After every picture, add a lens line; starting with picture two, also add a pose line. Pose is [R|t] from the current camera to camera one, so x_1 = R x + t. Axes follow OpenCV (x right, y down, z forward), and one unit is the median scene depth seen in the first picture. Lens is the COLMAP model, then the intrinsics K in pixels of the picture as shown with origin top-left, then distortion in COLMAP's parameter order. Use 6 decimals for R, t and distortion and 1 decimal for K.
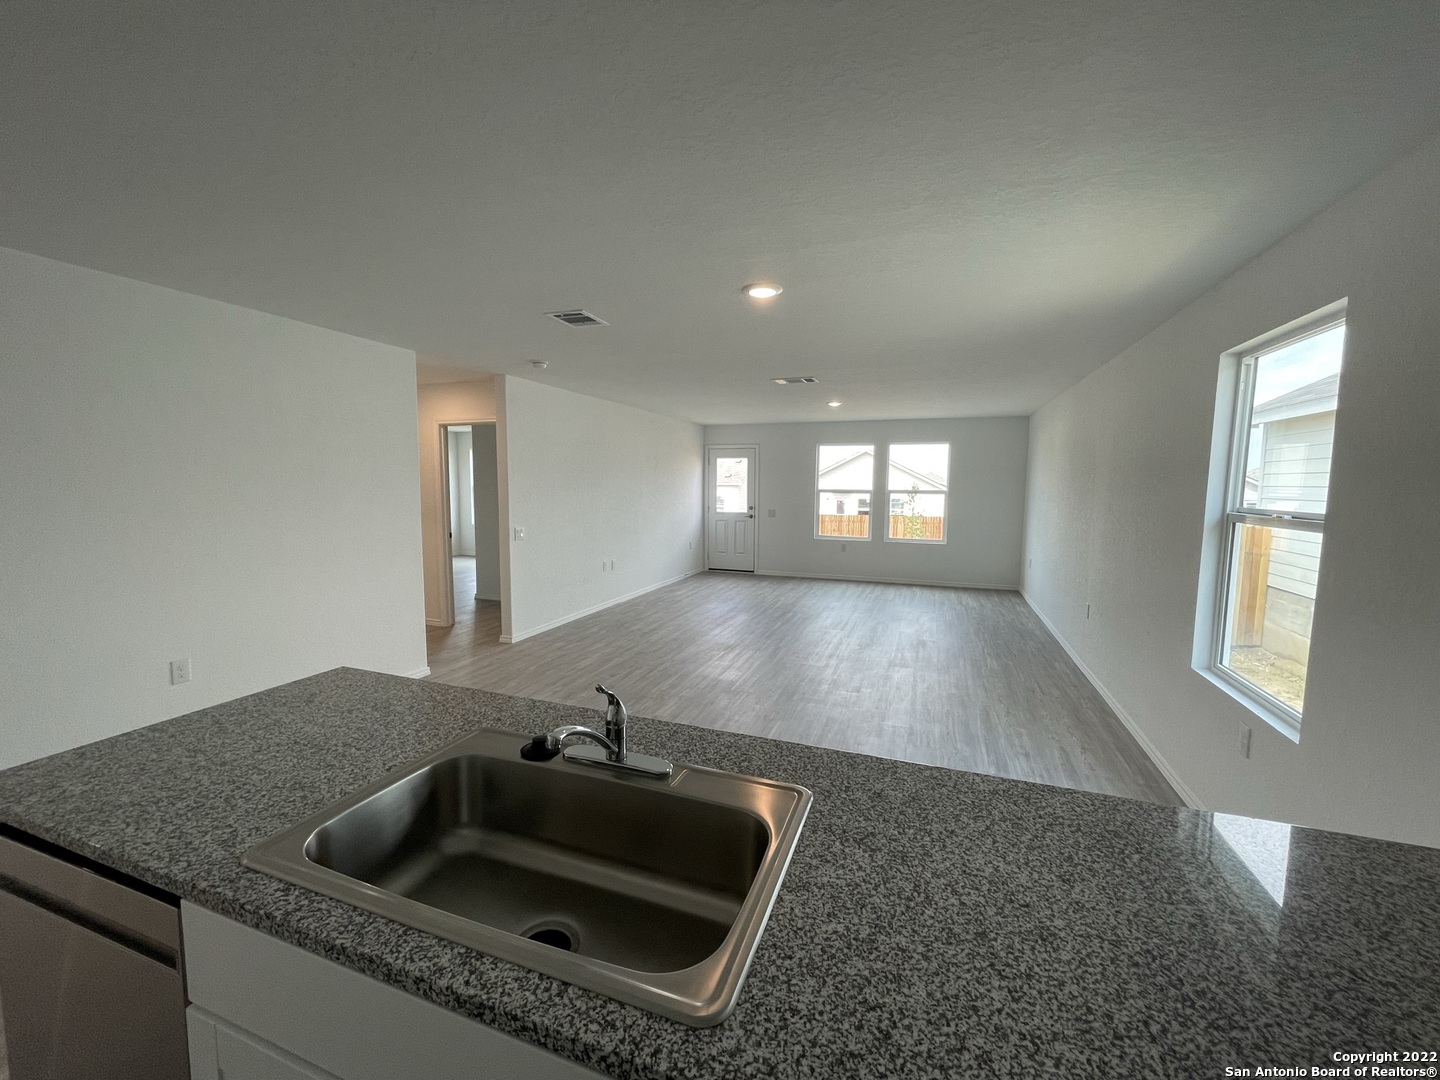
lens RADIAL K [[580.2, 0, 717.0], [0, 580.2, 539.4], [0, 0, 1]] dist [-0.003087, -0.000450]
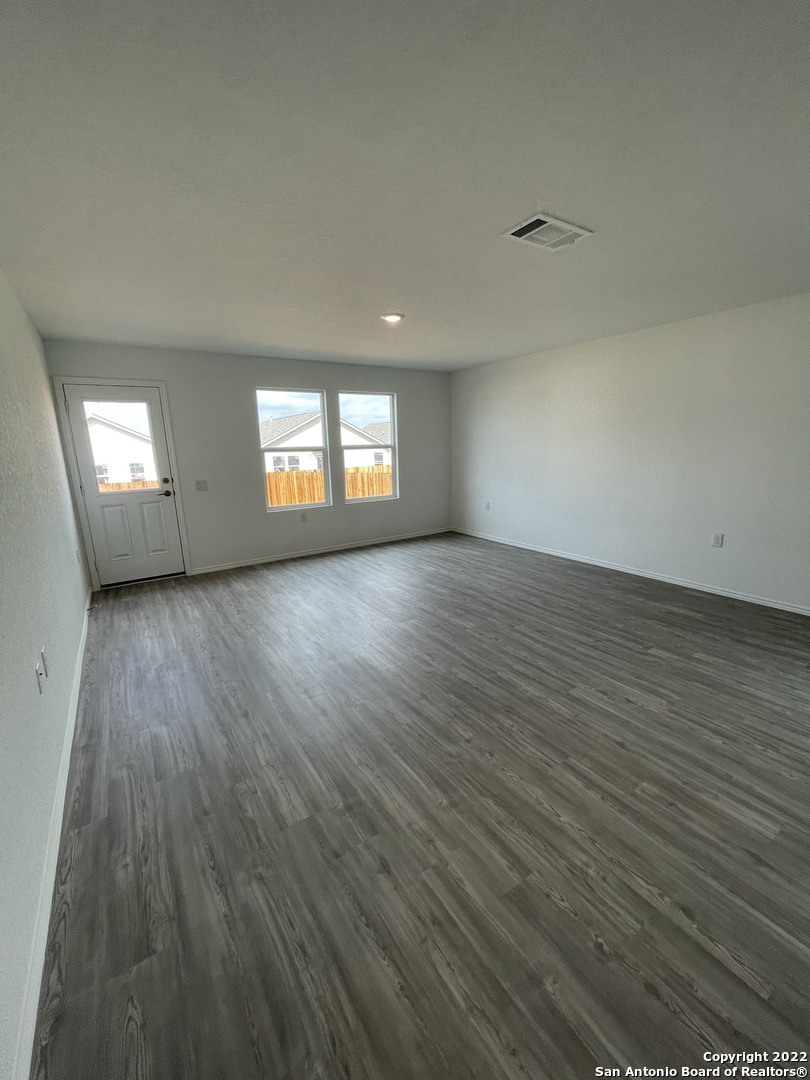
lens RADIAL K [[435.1, 0, 409.0], [0, 435.1, 539.2], [0, 0, 1]] dist [-0.003087, -0.000450]
pose [[0.583654, -0.197098, 0.787718, -0.201869], [0.107253, 0.980307, 0.165818, -0.045451], [-0.804888, -0.012295, 0.593300, 0.533541]]
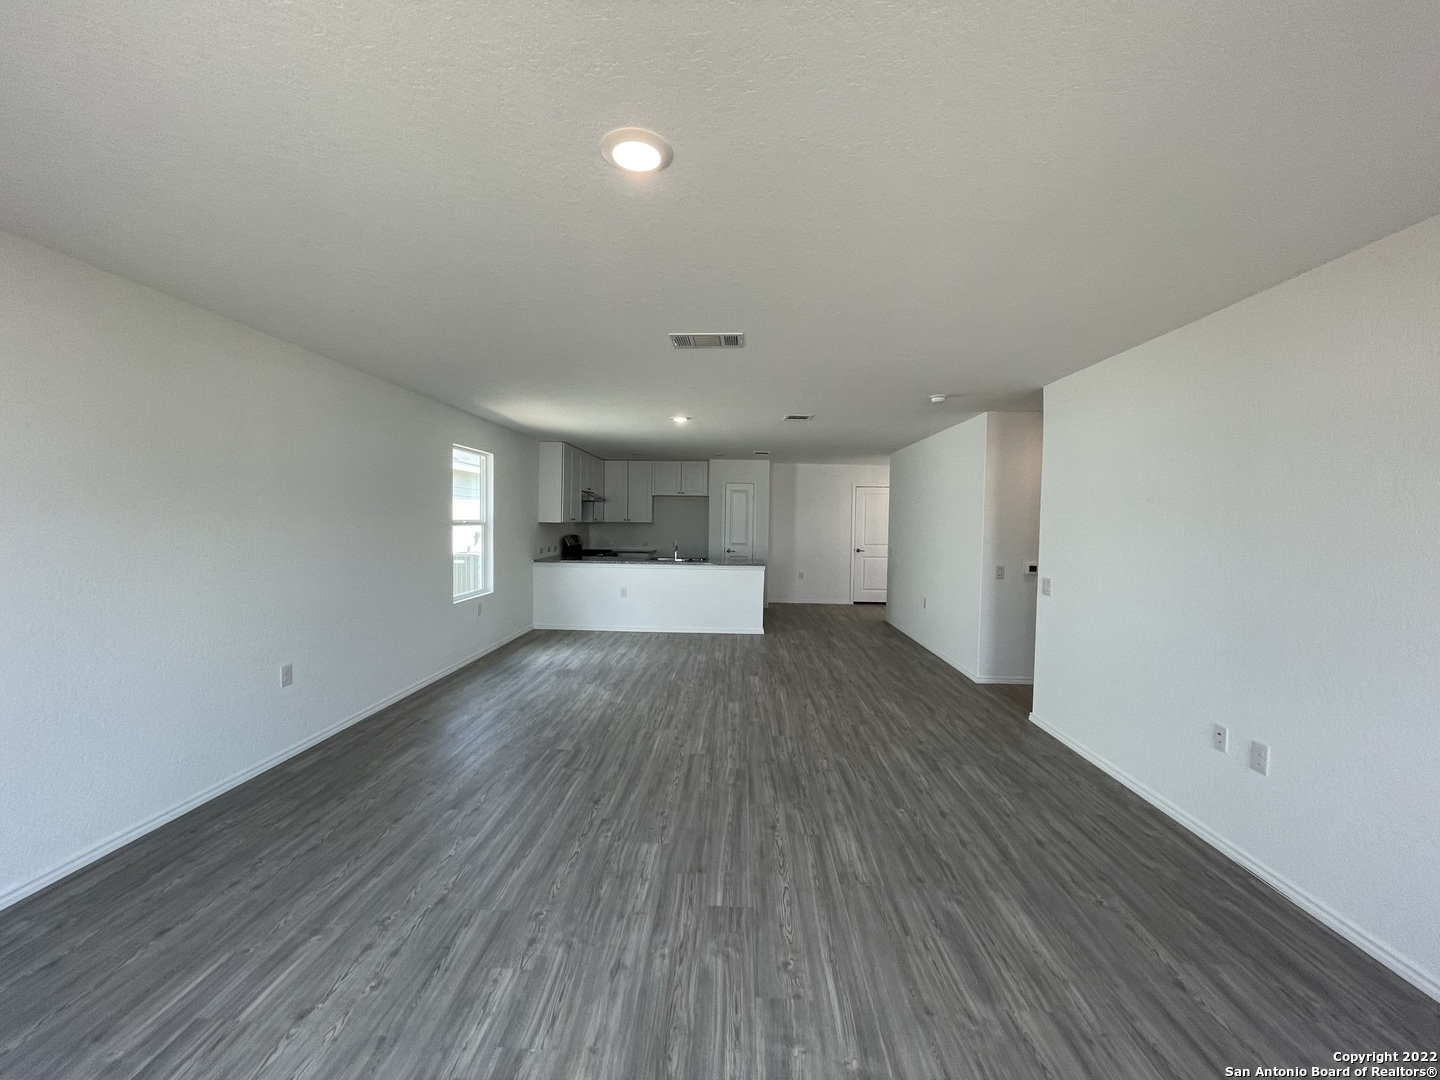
lens RADIAL K [[580.2, 0, 719.9], [0, 580.2, 538.2], [0, 0, 1]] dist [-0.003087, -0.000450]
pose [[-0.948817, -0.011635, -0.315611, 0.191456], [-0.052318, 0.991305, 0.120738, -0.089174], [0.311462, 0.131070, -0.941176, 0.992659]]
